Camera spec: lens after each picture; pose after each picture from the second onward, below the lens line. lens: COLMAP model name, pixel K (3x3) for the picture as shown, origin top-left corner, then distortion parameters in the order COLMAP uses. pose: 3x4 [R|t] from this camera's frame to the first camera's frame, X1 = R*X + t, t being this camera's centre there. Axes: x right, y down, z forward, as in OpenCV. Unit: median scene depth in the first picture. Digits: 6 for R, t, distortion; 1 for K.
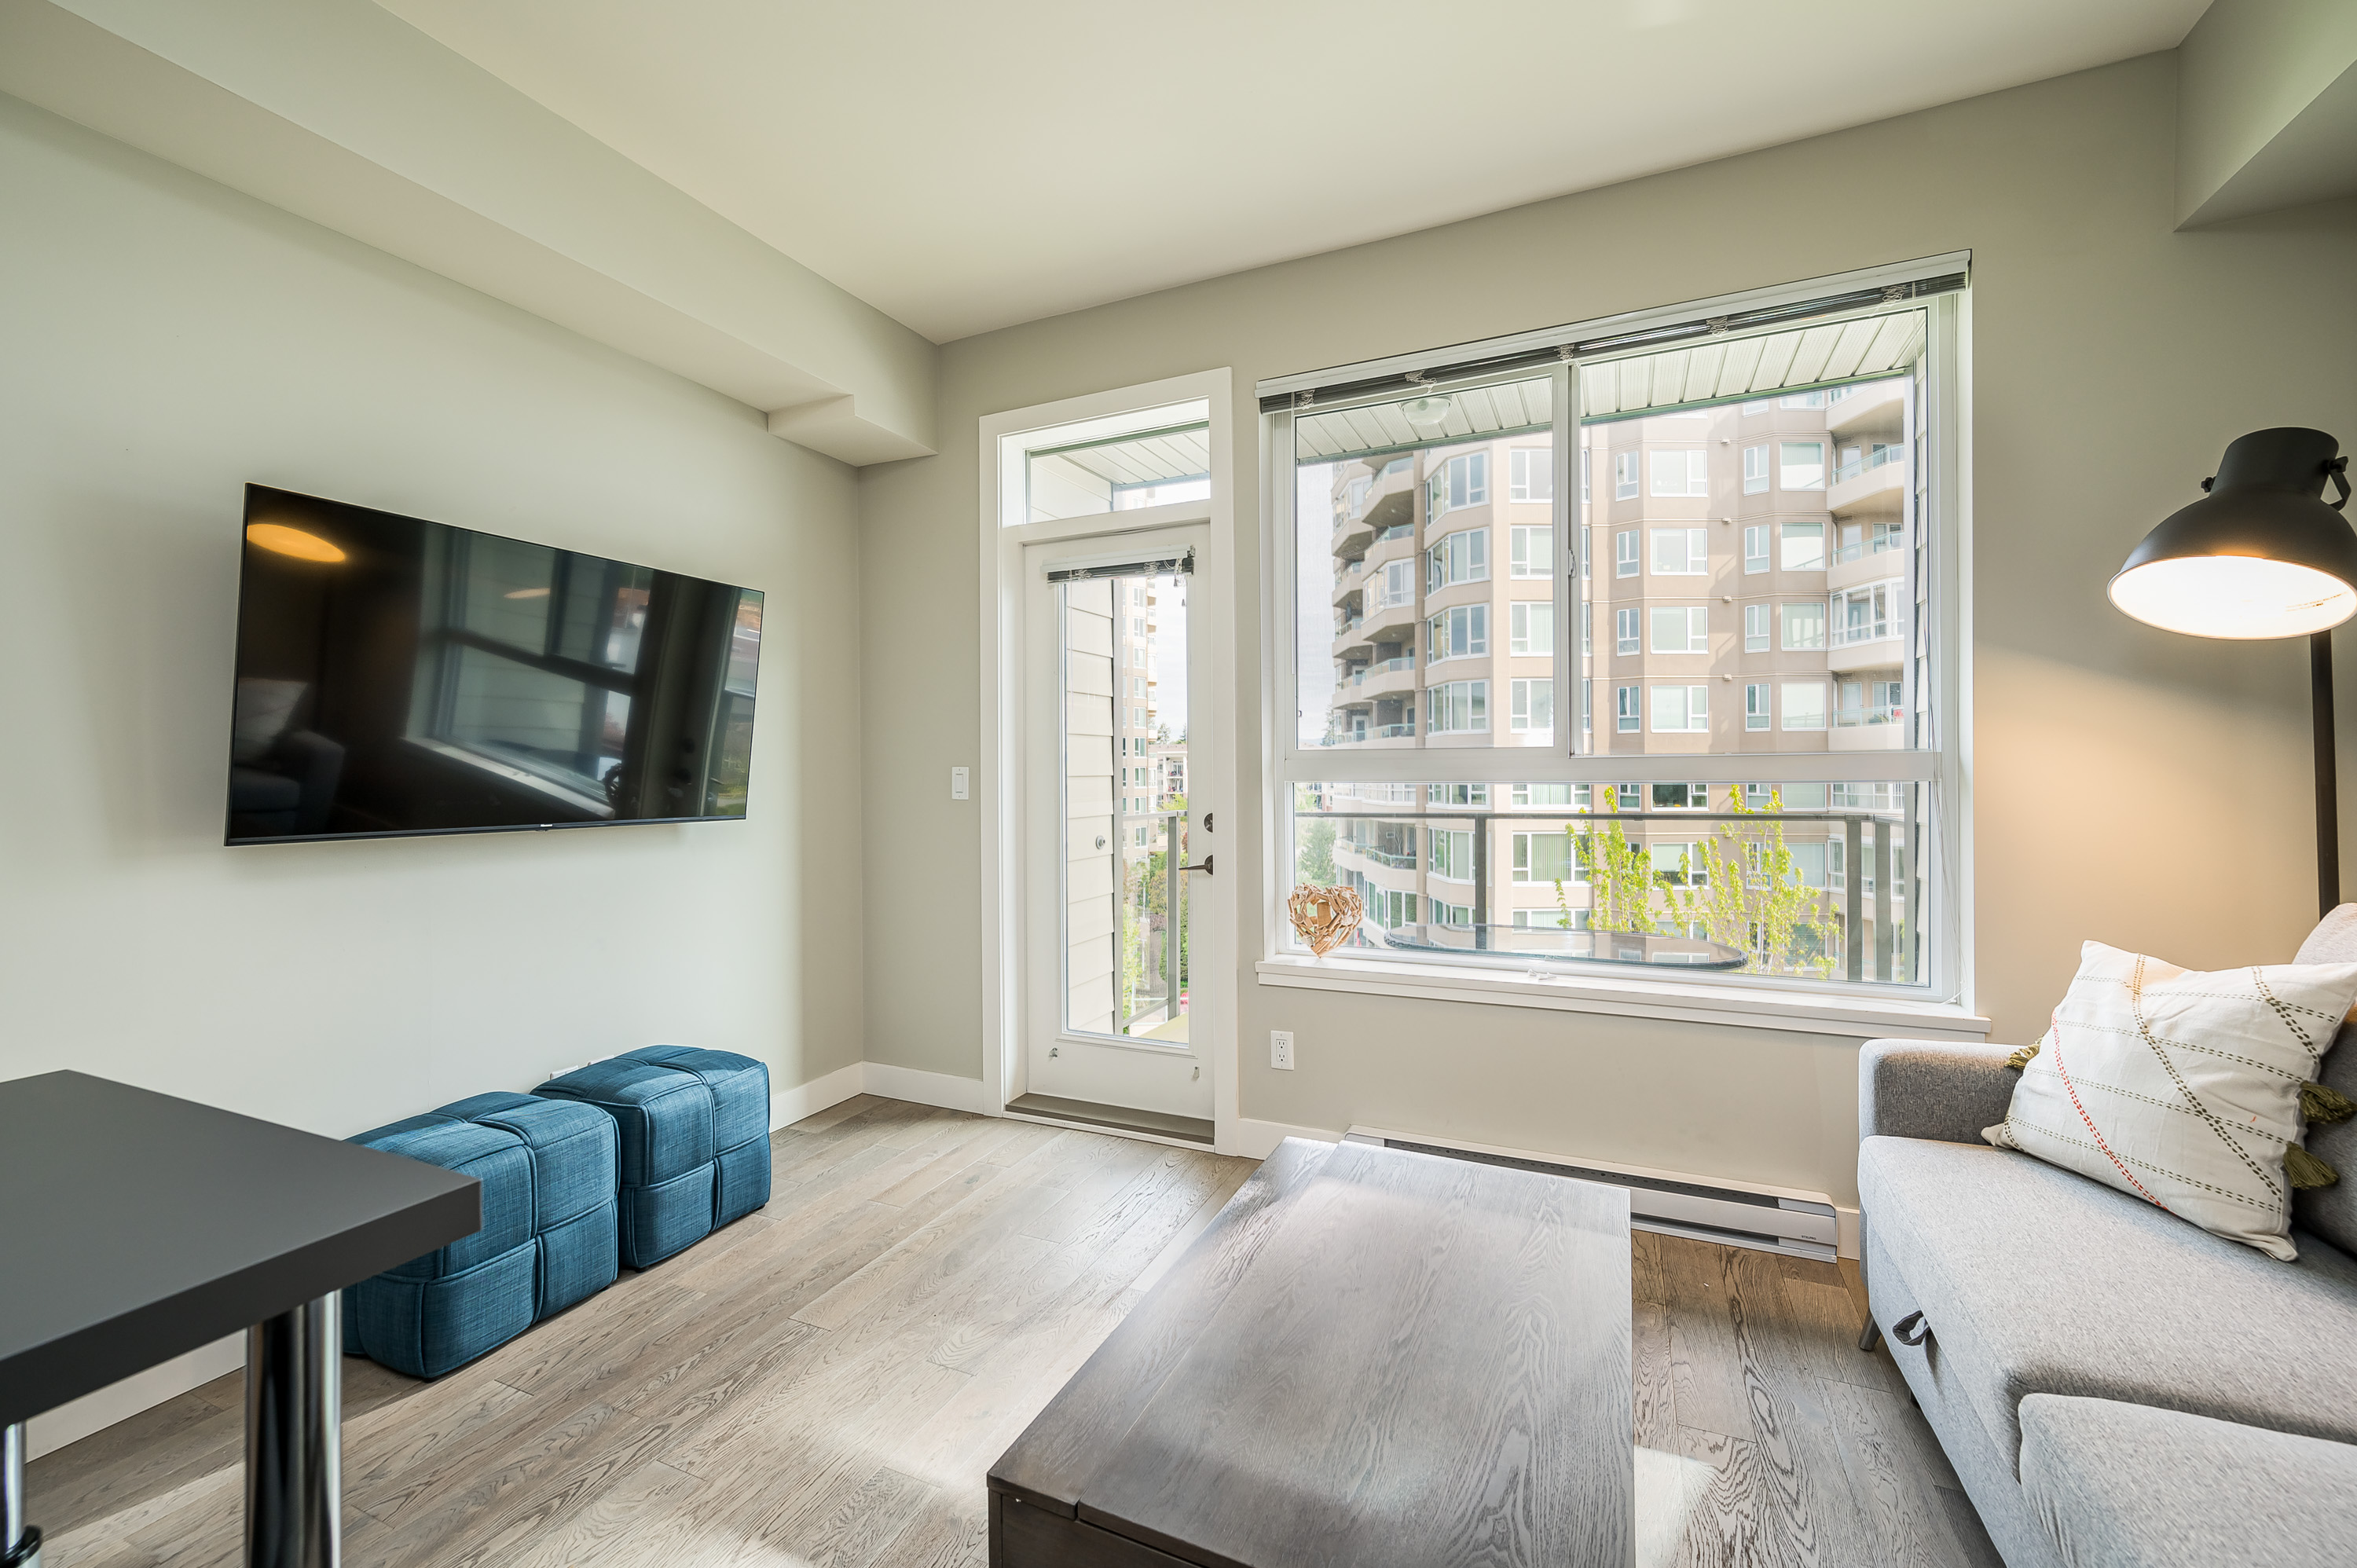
lens RADIAL K [[949.4, 0, 1191.5], [0, 949.4, 781.0], [0, 0, 1]] dist [0.001151, 0.000192]
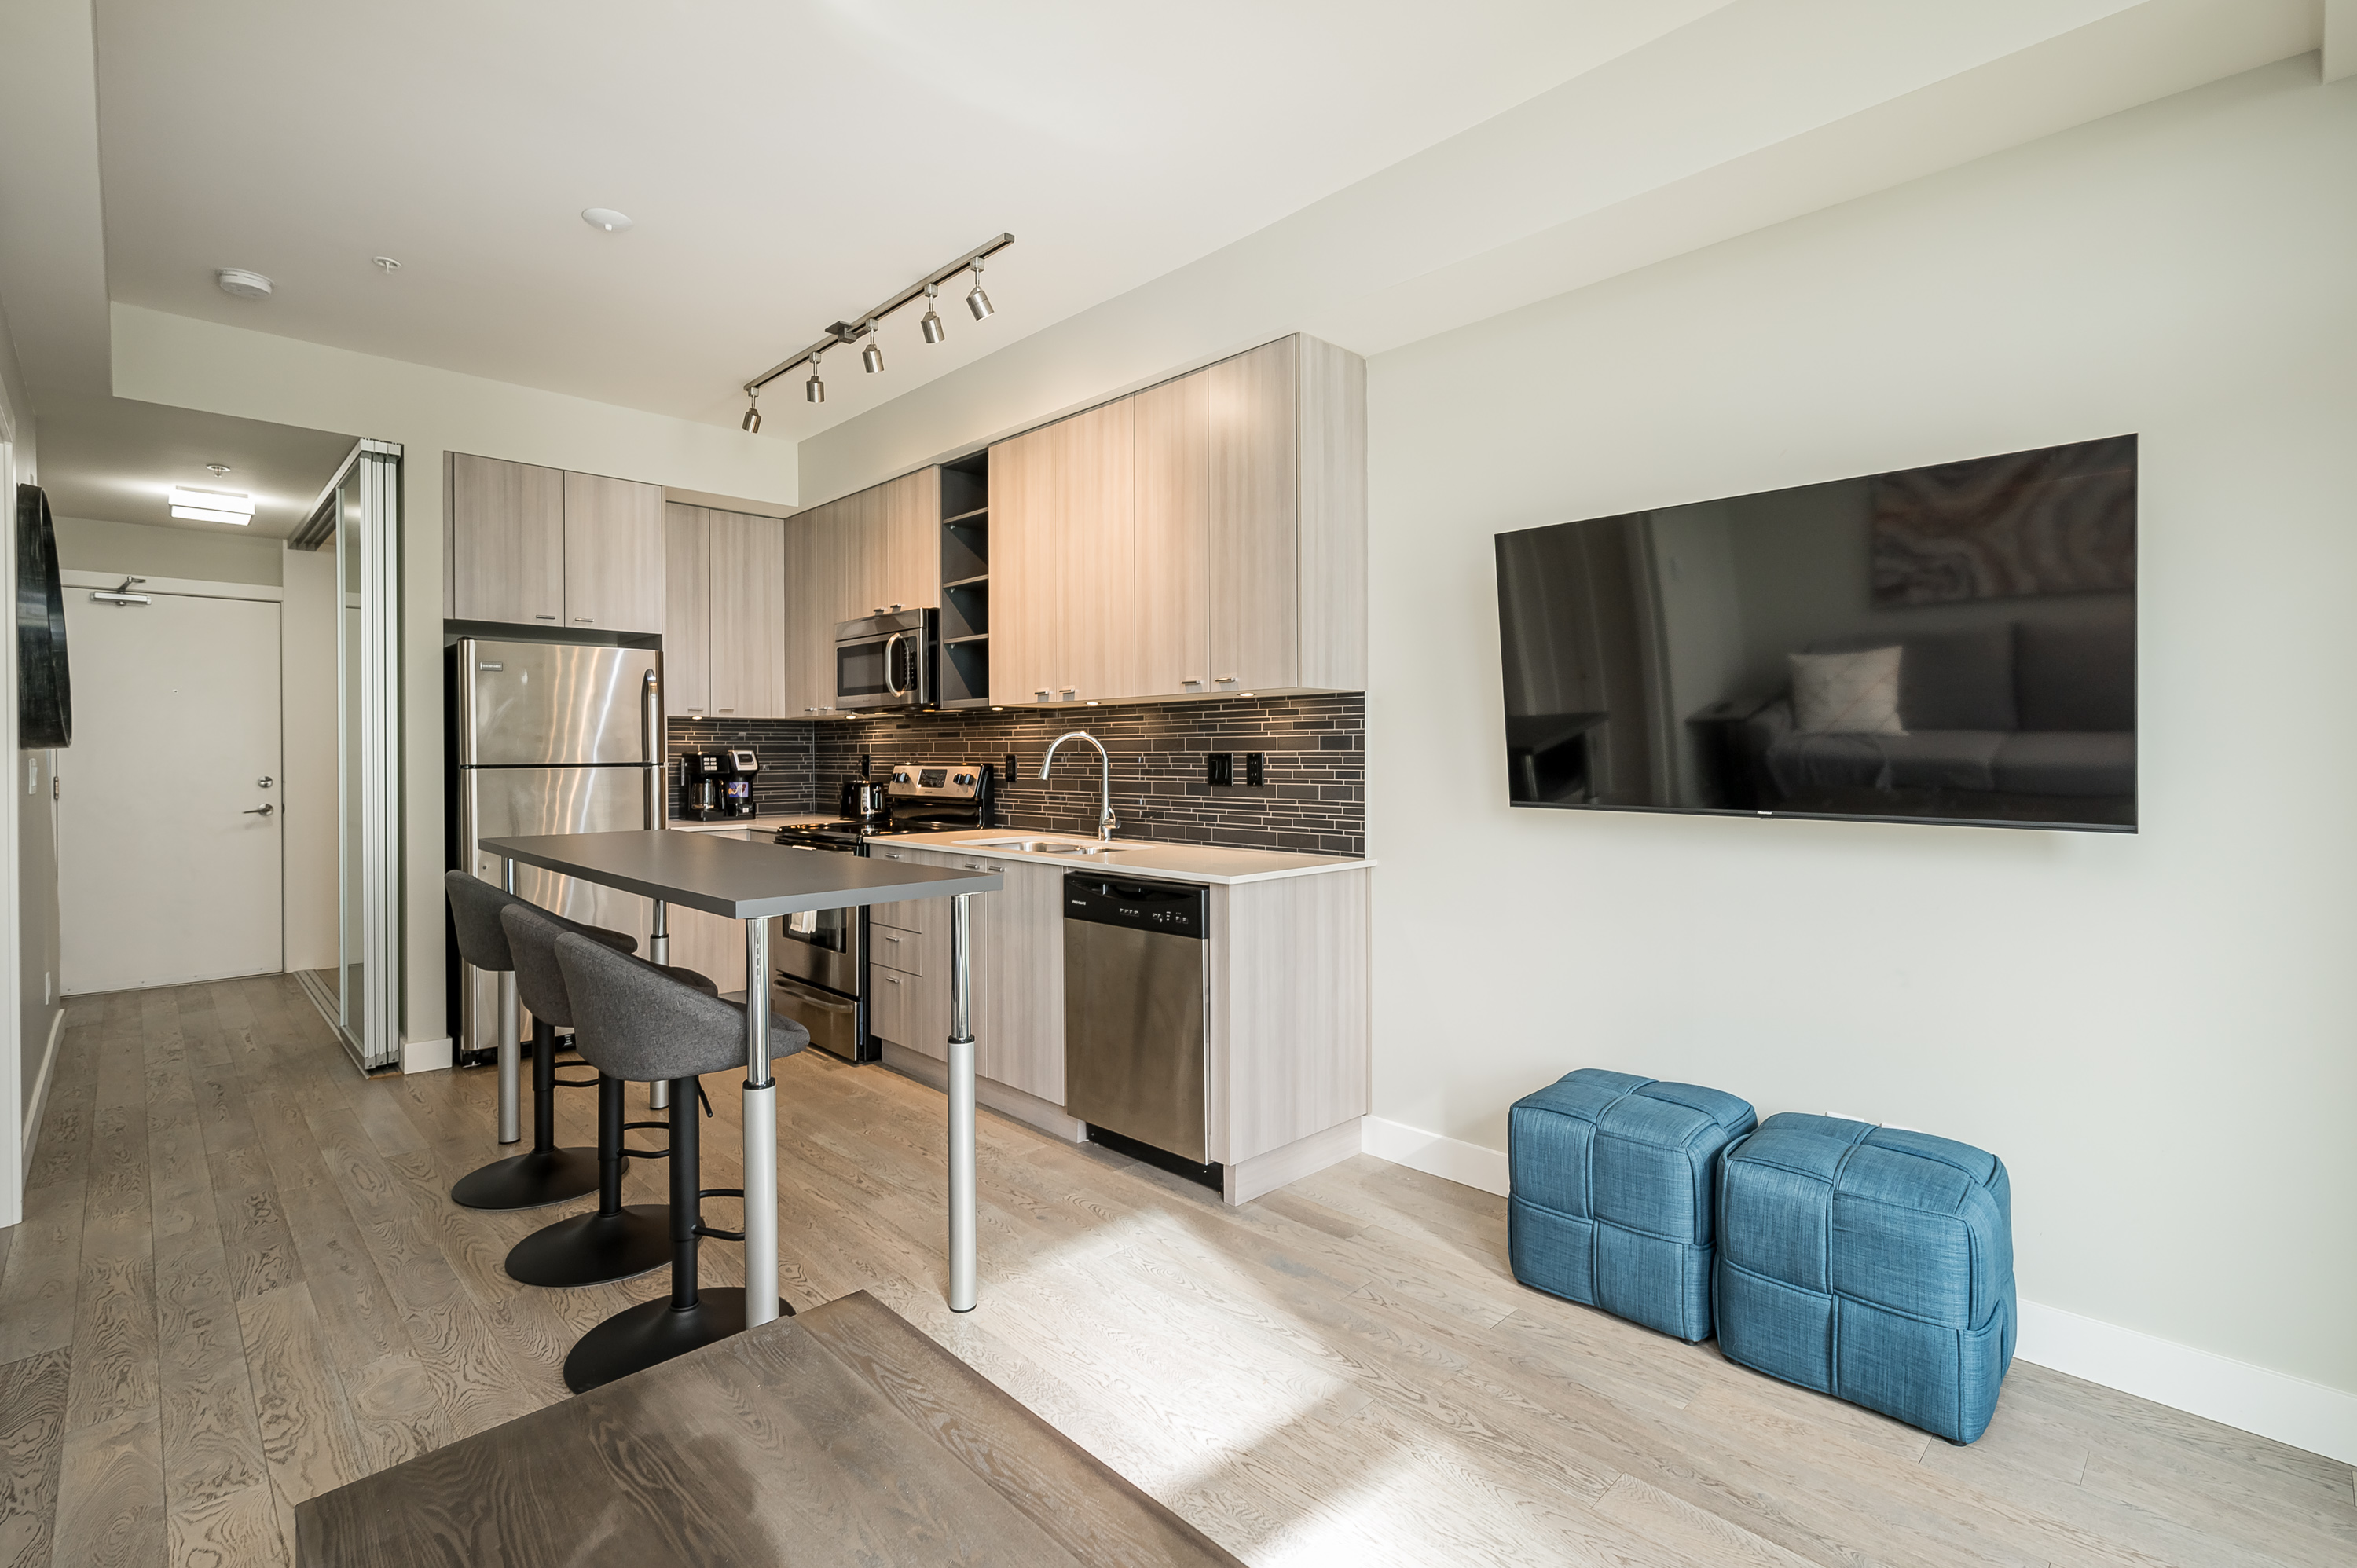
lens RADIAL K [[1090.8, 0, 1174.1], [0, 1090.8, 758.5], [0, 0, 1]] dist [0.001058, 0.005496]
pose [[-0.377118, 0.009403, -0.926118, 0.375061], [-0.005057, 0.999913, 0.012211, -0.011399], [0.926151, 0.009288, -0.377037, 0.718305]]
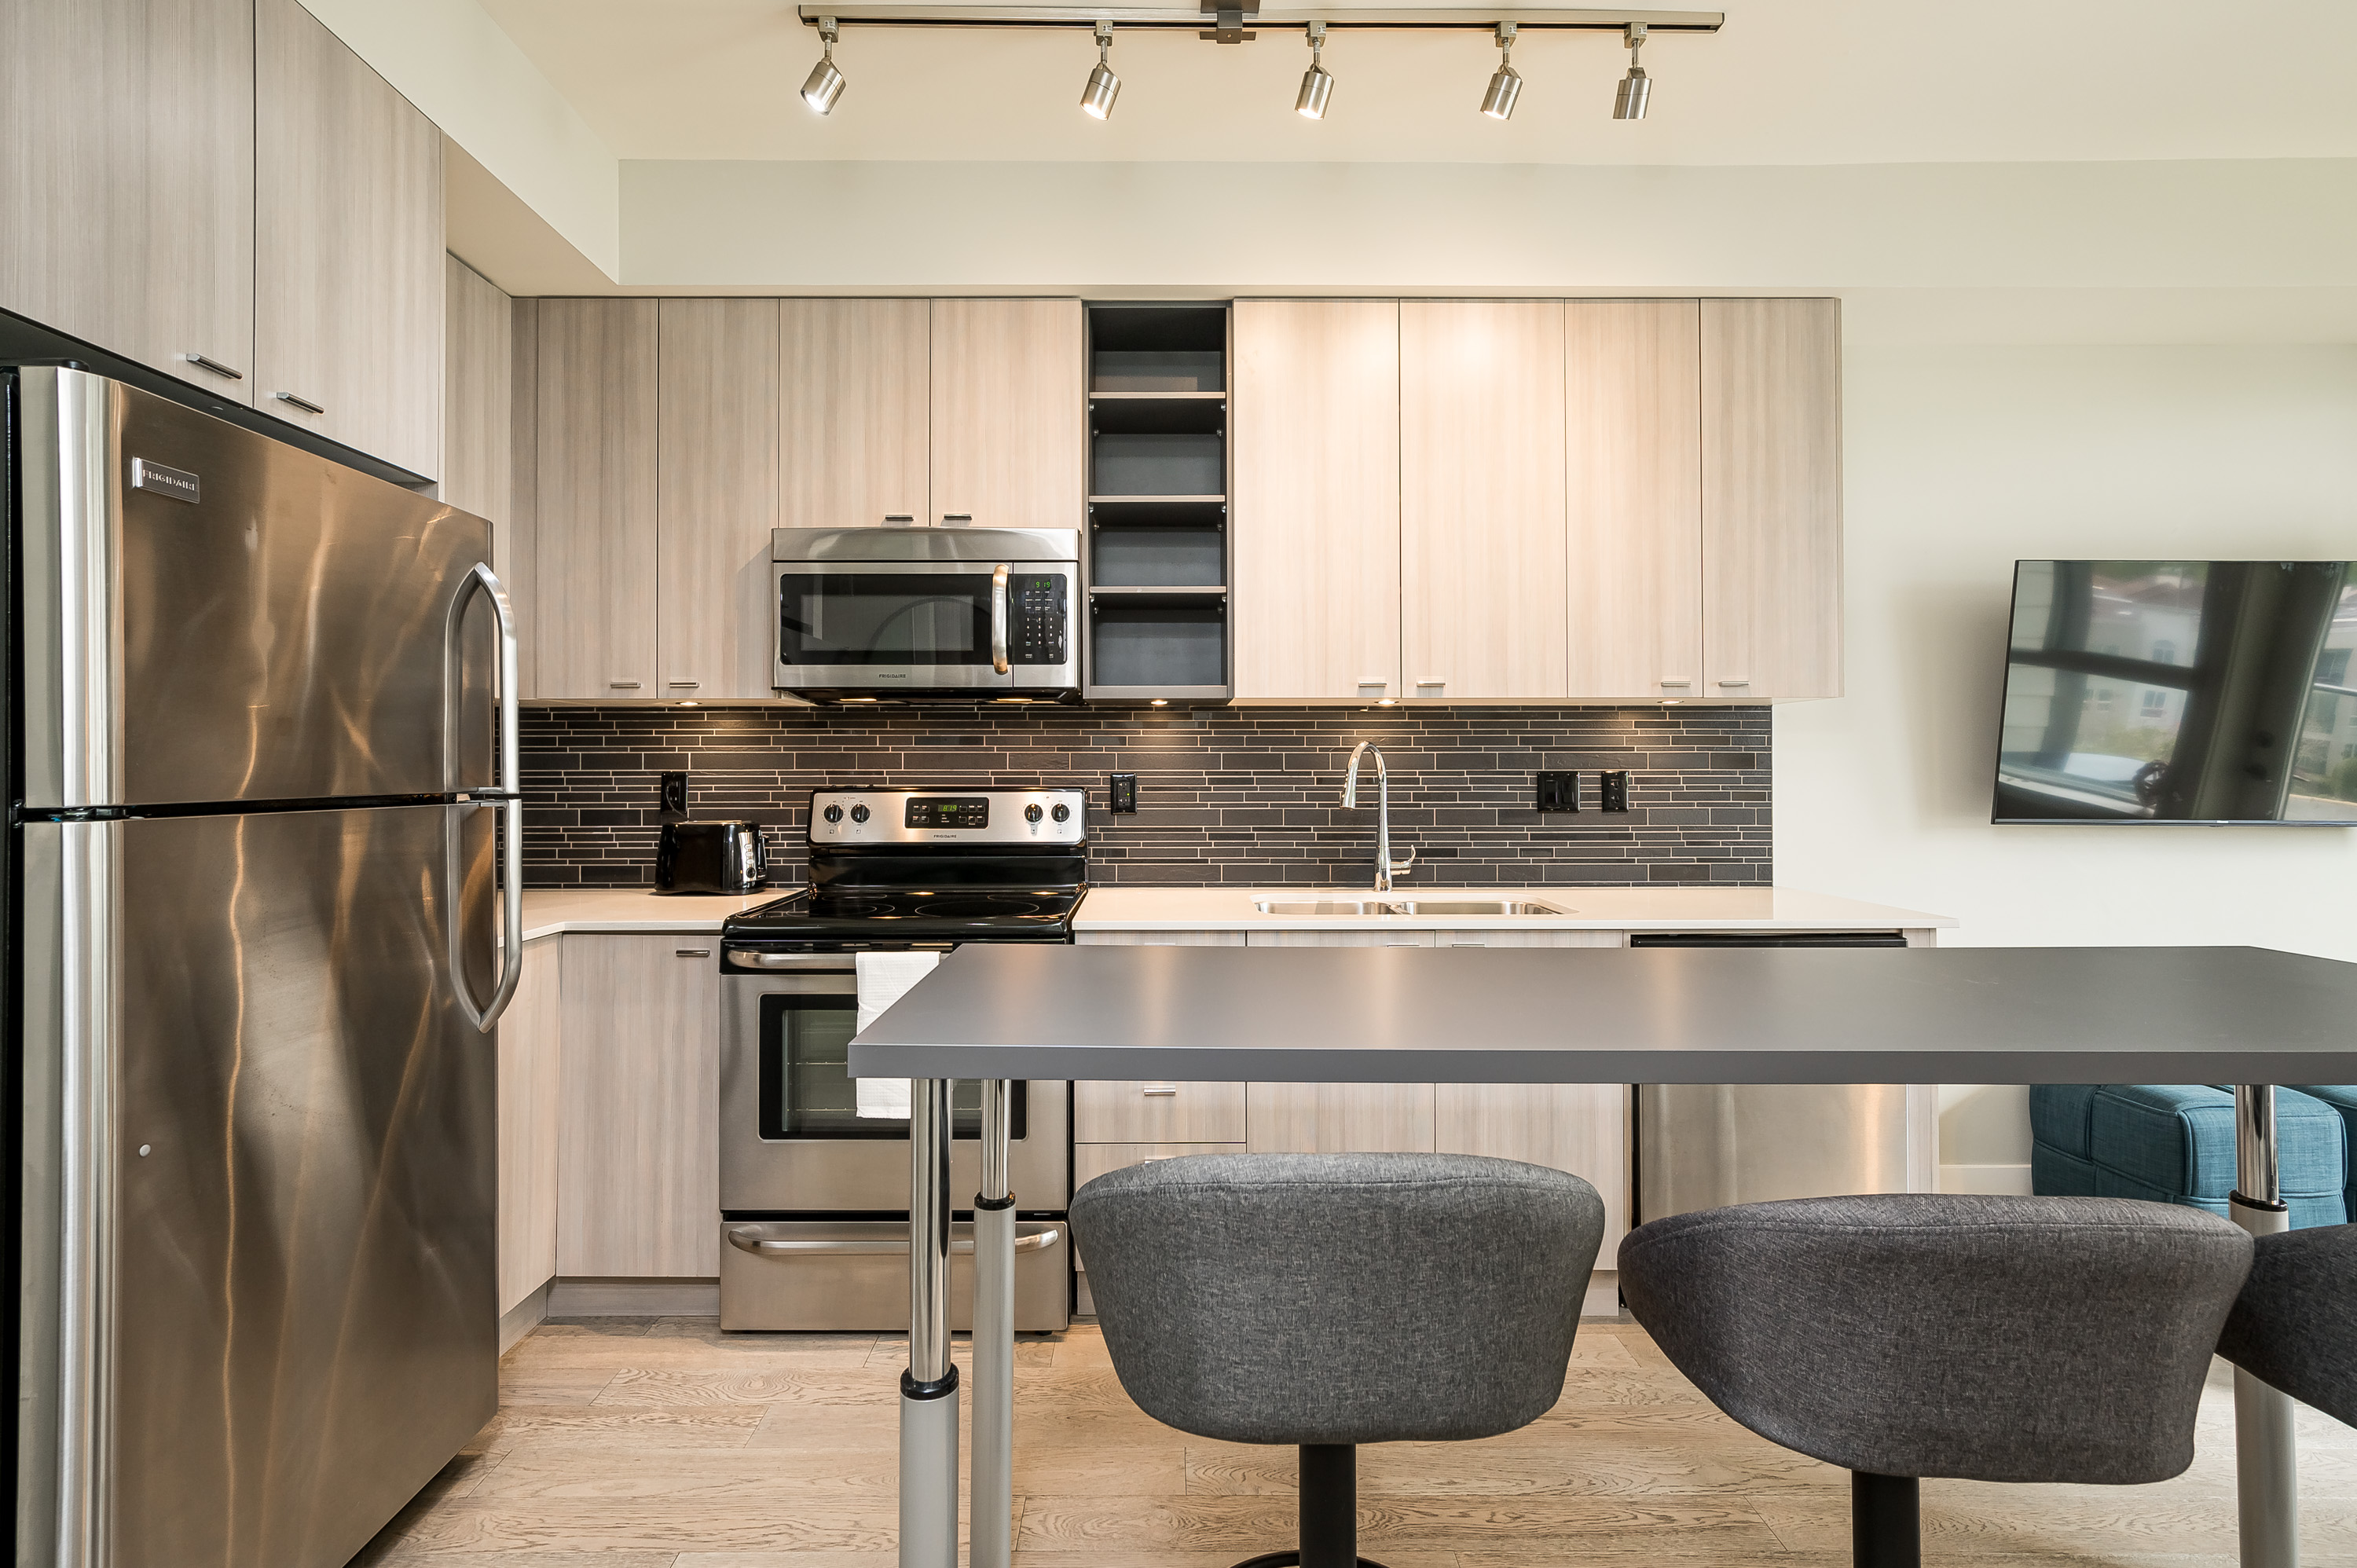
lens RADIAL K [[1039.7, 0, 1168.6], [0, 1039.7, 762.3], [0, 0, 1]] dist [-0.000865, -0.000034]
pose [[0.411279, -0.004354, -0.911499, -0.088114], [-0.010477, 0.999900, -0.009504, 0.002034], [0.911449, 0.013458, 0.411192, -0.486483]]
